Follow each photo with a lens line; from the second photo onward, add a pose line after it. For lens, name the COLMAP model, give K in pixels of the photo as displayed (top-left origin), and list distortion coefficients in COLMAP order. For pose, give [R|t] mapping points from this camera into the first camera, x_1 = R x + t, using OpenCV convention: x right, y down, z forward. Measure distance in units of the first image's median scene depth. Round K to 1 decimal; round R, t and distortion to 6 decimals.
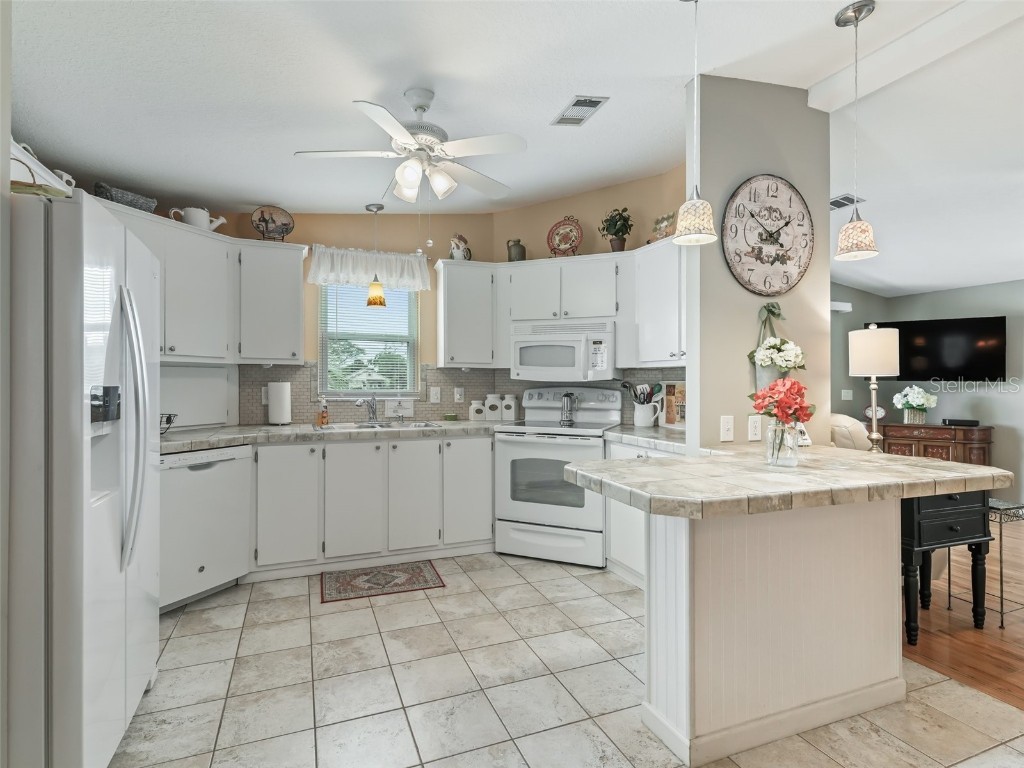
lens RADIAL K [[529.8, 0, 546.0], [0, 529.8, 381.4], [0, 0, 1]] dist [0.003462, -0.000116]
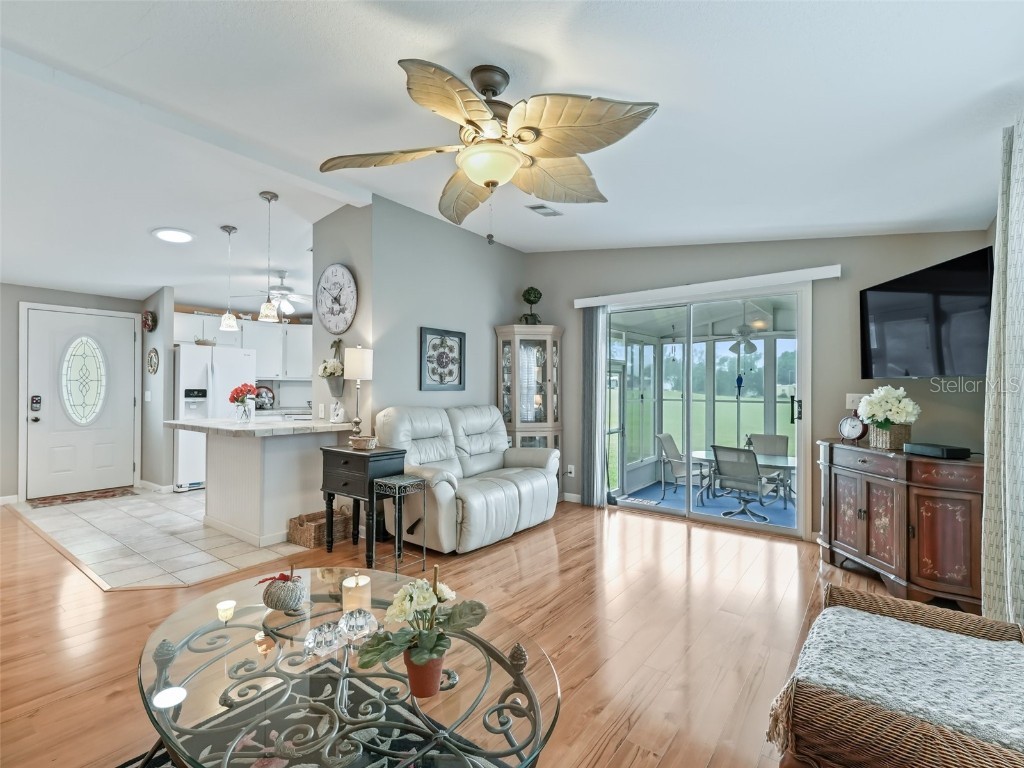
lens RADIAL K [[487.0, 0, 521.2], [0, 487.0, 382.7], [0, 0, 1]] dist [0.002034, 0.000091]
pose [[0.499381, -0.018853, -0.866177, 1.496930], [0.006350, 0.999816, -0.018100, 0.017704], [0.866359, 0.003539, 0.499409, 0.535360]]
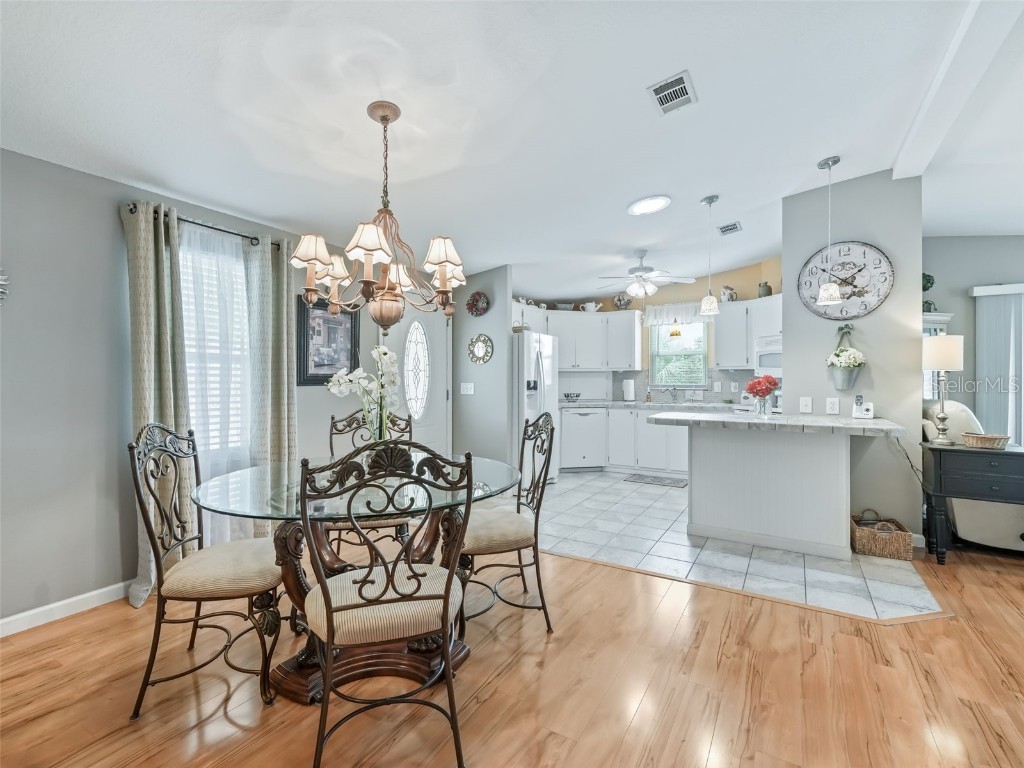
lens RADIAL K [[493.1, 0, 504.7], [0, 493.1, 368.2], [0, 0, 1]] dist [0.003706, 0.000432]
pose [[0.586199, -0.027040, -0.809716, 0.723435], [0.007383, 0.999580, -0.028035, 0.007327], [0.810134, 0.010456, 0.586152, -0.455669]]
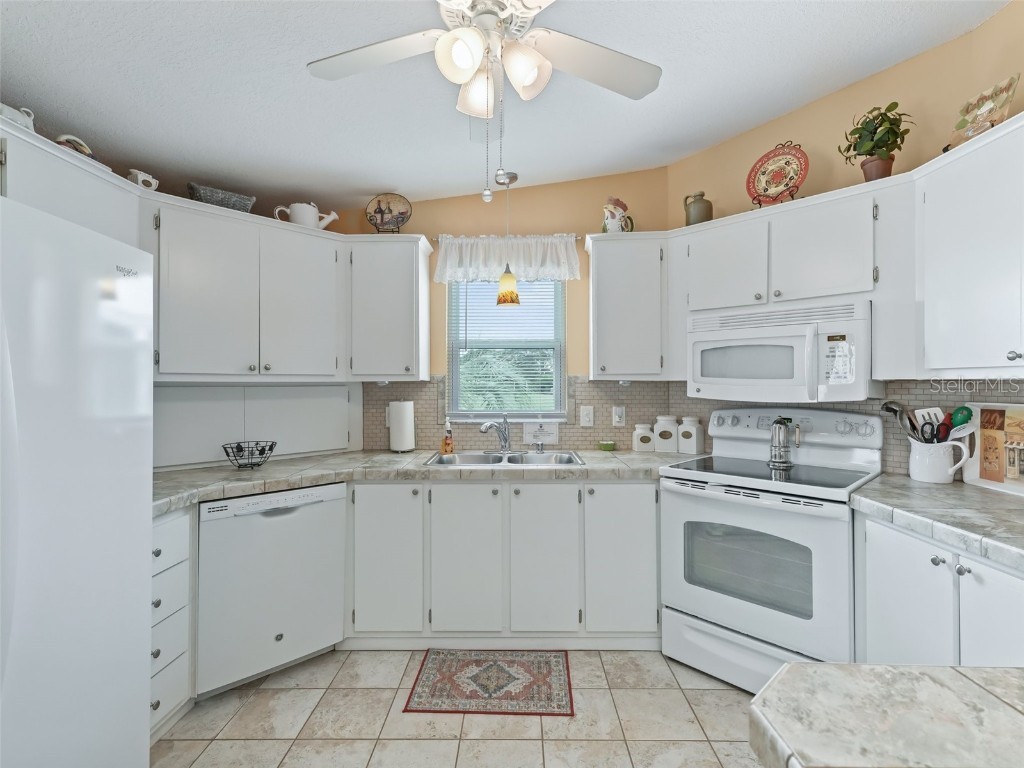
lens RADIAL K [[529.1, 0, 517.1], [0, 529.1, 391.7], [0, 0, 1]] dist [0.026305, -0.013007]
pose [[0.909272, -0.001675, -0.416198, 0.020328], [0.008438, 0.999861, 0.014411, -0.025223], [0.416116, -0.016615, 0.909160, 0.309301]]
